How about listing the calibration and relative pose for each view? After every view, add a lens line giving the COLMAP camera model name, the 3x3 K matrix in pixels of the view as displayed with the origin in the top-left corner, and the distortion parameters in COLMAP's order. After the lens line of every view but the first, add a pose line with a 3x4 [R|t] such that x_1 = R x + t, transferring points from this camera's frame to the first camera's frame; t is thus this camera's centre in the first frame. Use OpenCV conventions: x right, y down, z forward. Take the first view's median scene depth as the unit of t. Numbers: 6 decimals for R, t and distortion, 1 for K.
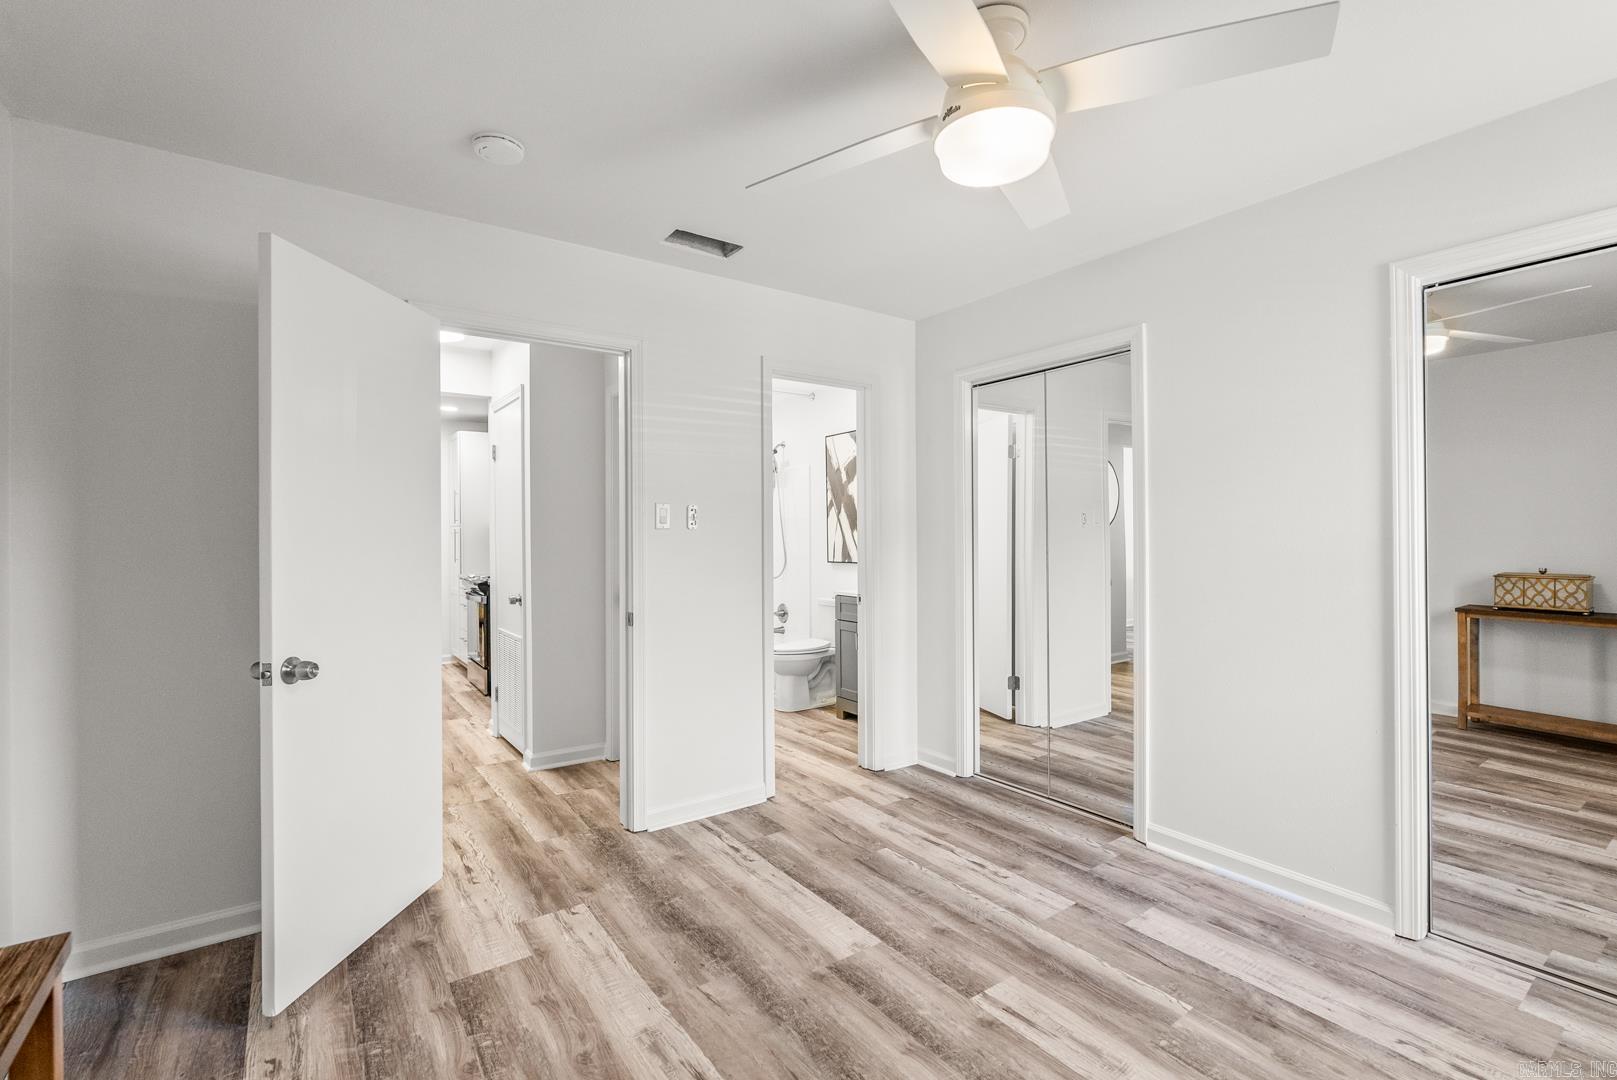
lens RADIAL K [[724.5, 0, 803.7], [0, 724.5, 536.0], [0, 0, 1]] dist [-0.004036, -0.000311]
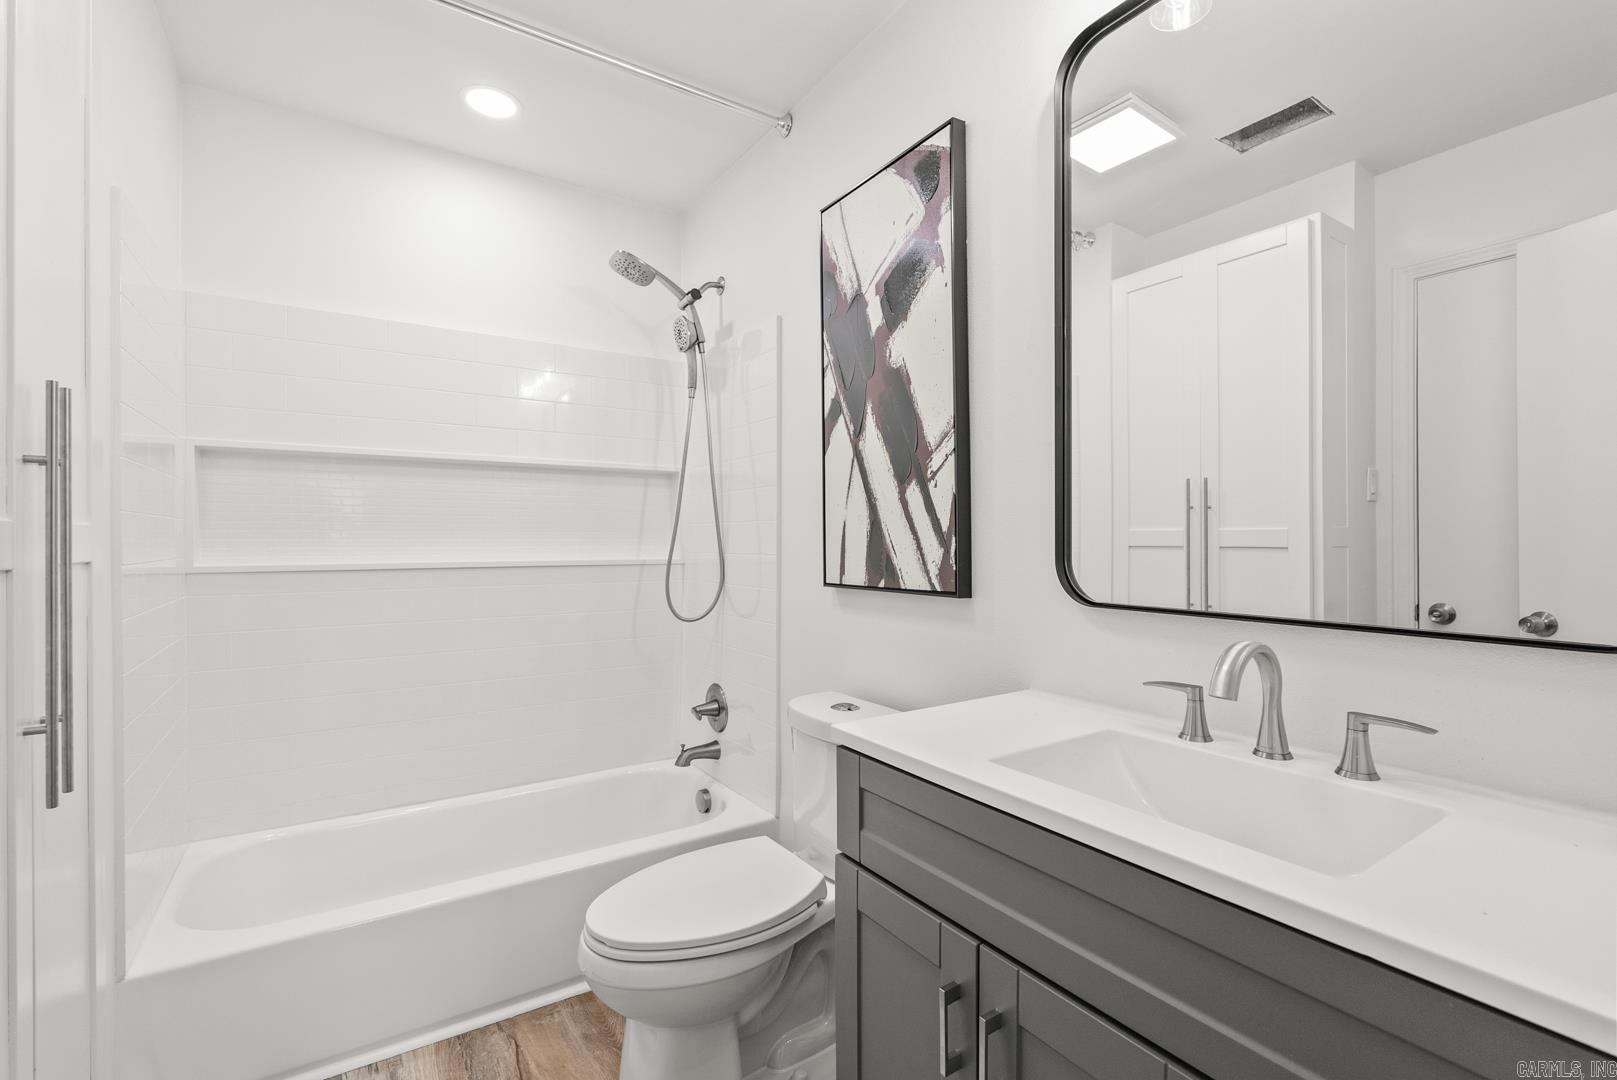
lens RADIAL K [[724.5, 0, 803.7], [0, 724.5, 536.0], [0, 0, 1]] dist [-0.004036, -0.000311]
pose [[0.999559, 0.007811, -0.028661, 0.034659], [-0.008019, 0.999942, -0.007133, 0.016770], [0.028604, 0.007360, 0.999564, 0.693831]]
